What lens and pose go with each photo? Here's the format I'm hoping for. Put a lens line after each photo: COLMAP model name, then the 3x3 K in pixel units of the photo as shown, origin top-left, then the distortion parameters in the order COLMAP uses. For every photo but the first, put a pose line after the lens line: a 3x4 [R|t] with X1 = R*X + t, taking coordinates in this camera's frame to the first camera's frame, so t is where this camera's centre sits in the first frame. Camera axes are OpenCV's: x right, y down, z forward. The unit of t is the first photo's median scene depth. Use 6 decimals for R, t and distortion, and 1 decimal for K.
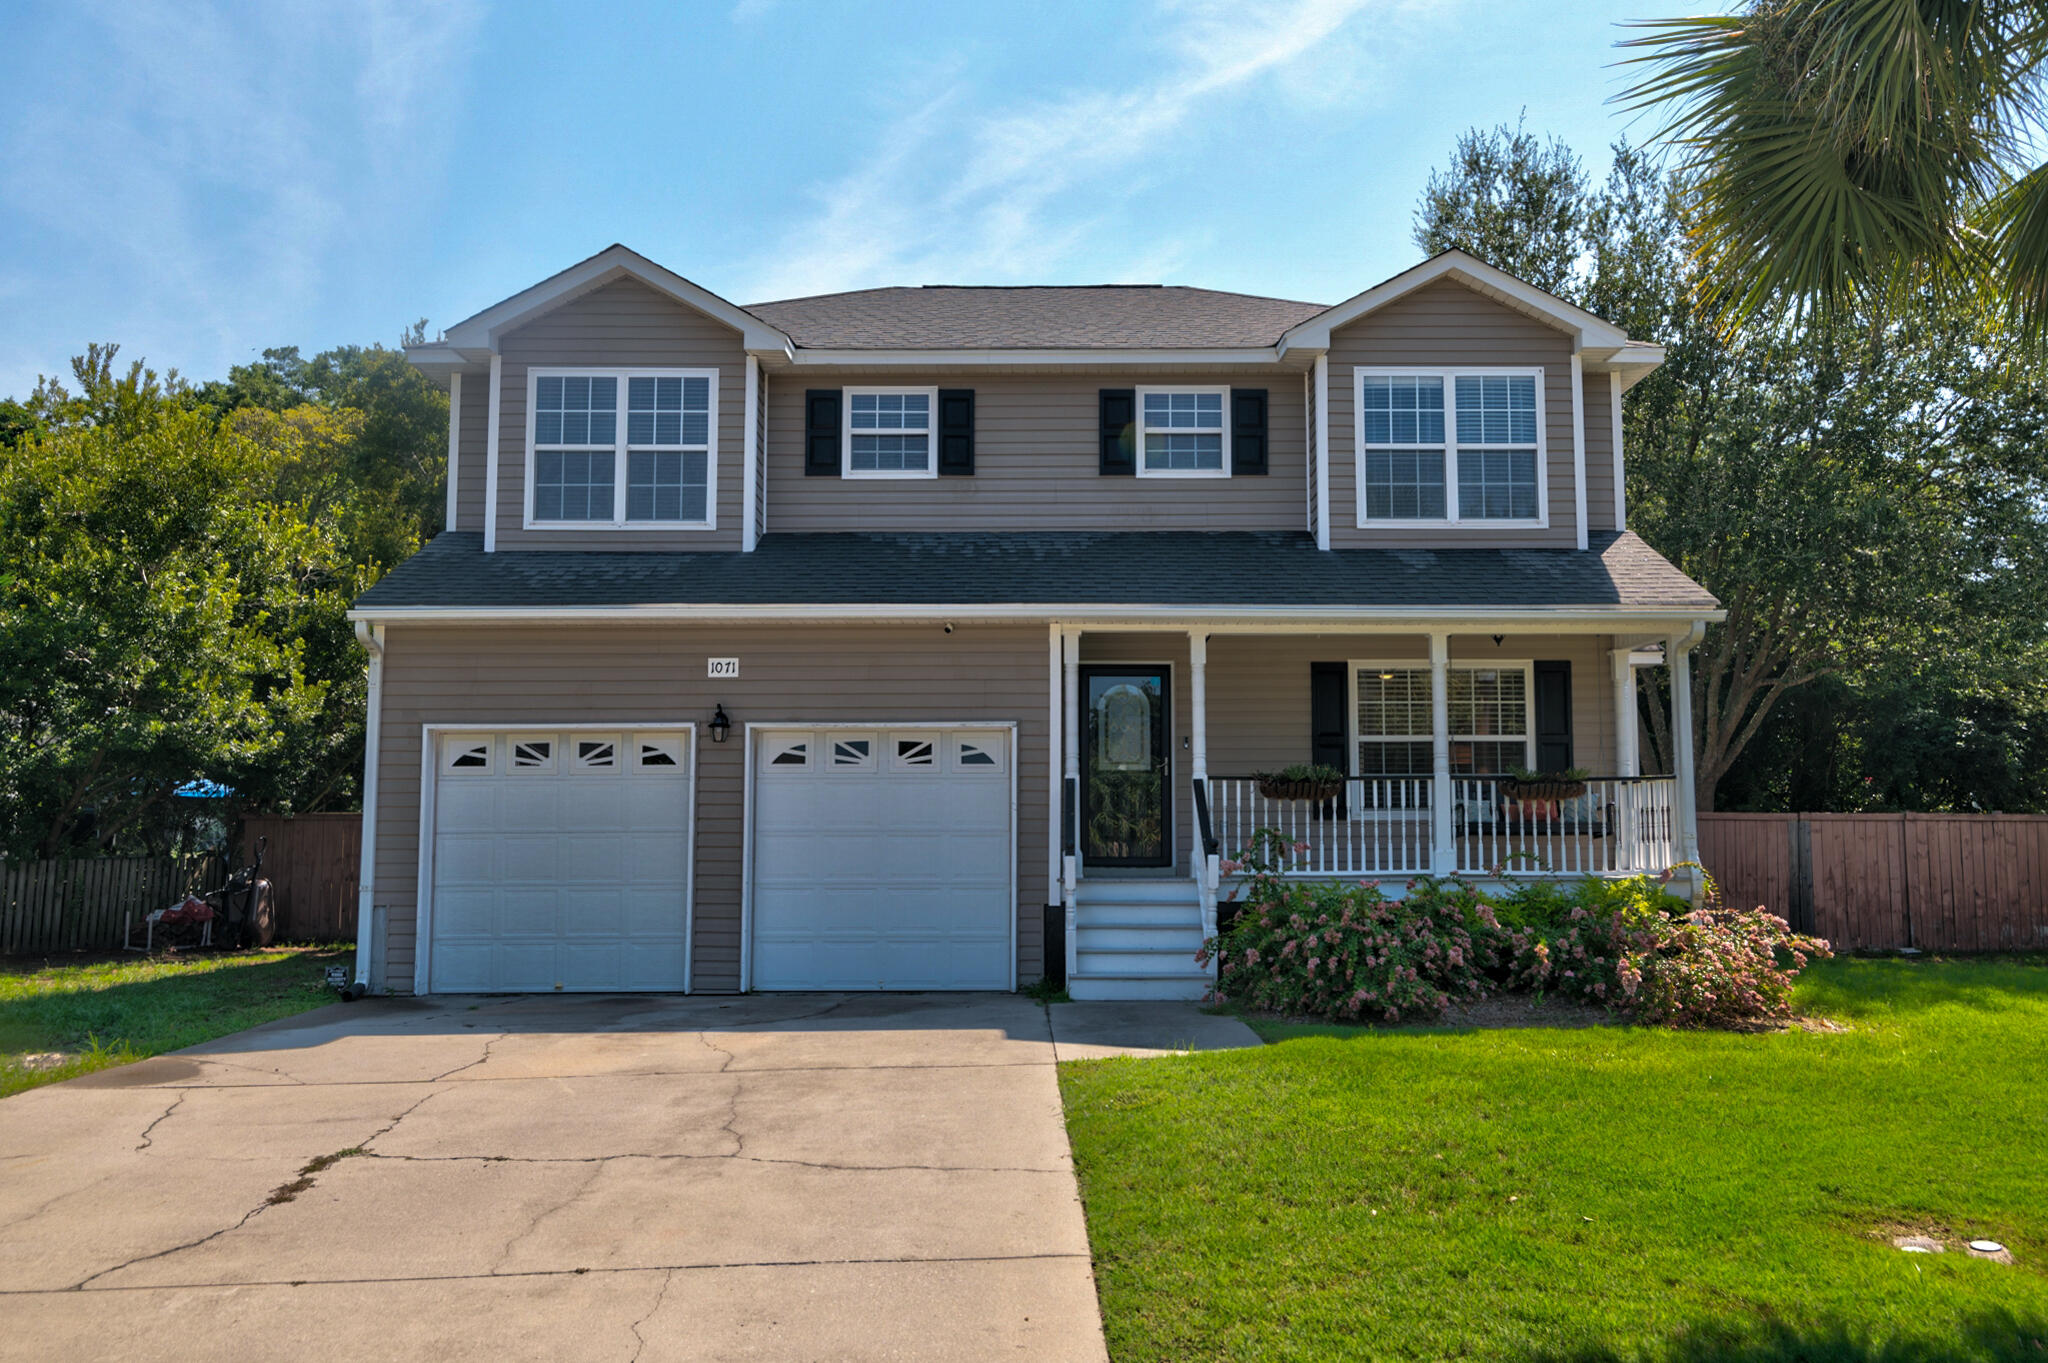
lens RADIAL K [[1624.2, 0, 1024.0], [0, 1624.2, 681.5], [0, 0, 1]] dist [0.002457, -0.000270]
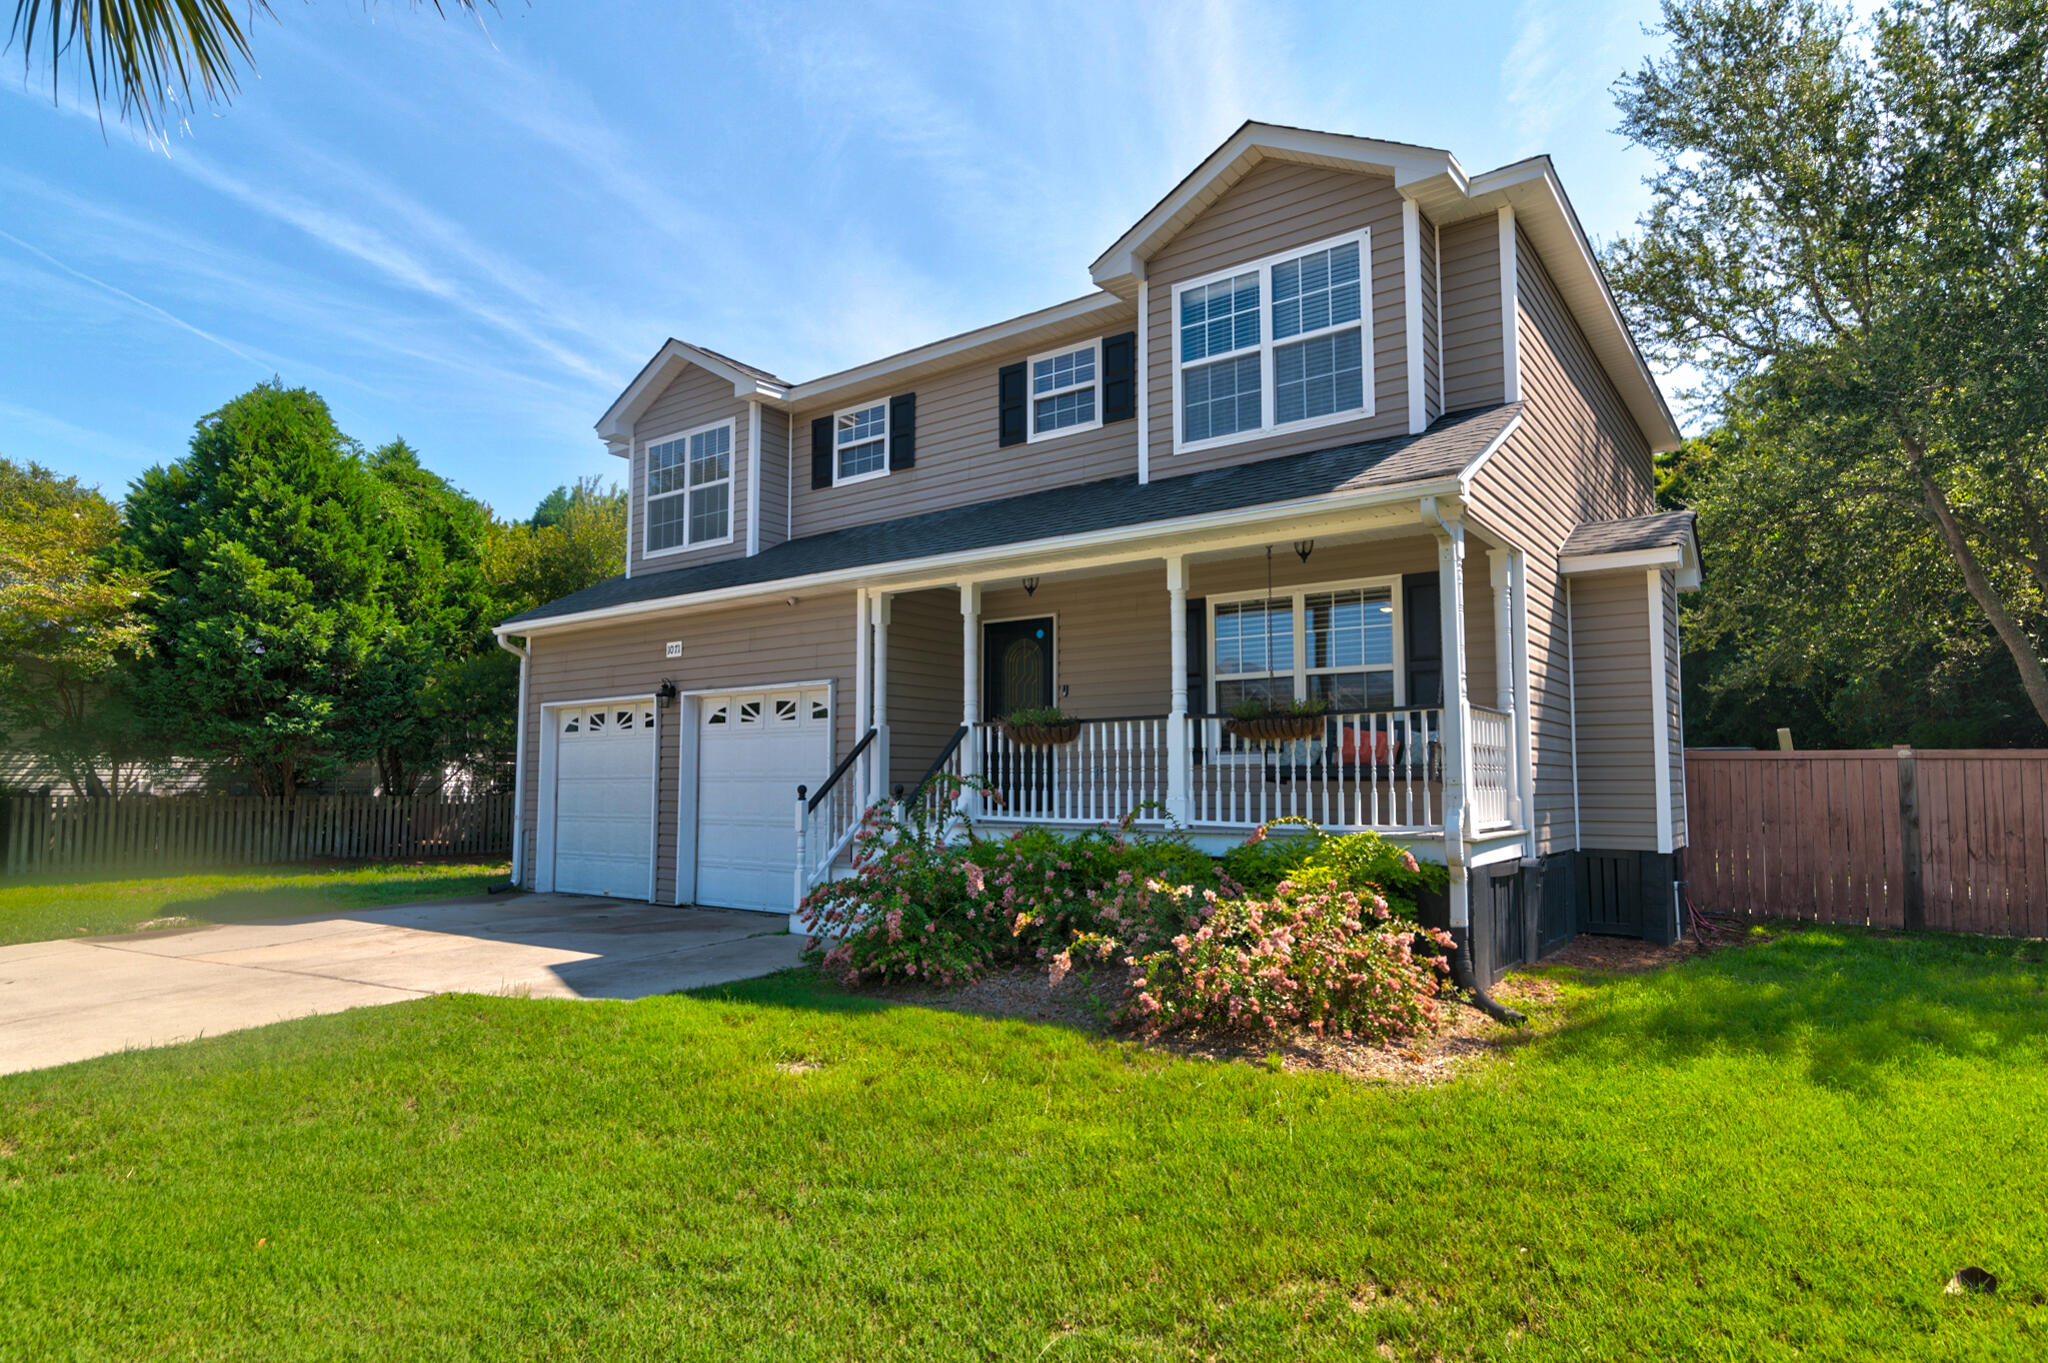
lens RADIAL K [[1122.7, 0, 1024.0], [0, 1122.7, 681.5], [0, 0, 1]] dist [0.000956, 0.000101]
pose [[0.802690, -0.052336, -0.594095, 0.512174], [0.058164, 0.998263, -0.009354, 0.037543], [0.593553, -0.027046, 0.804340, 0.418765]]
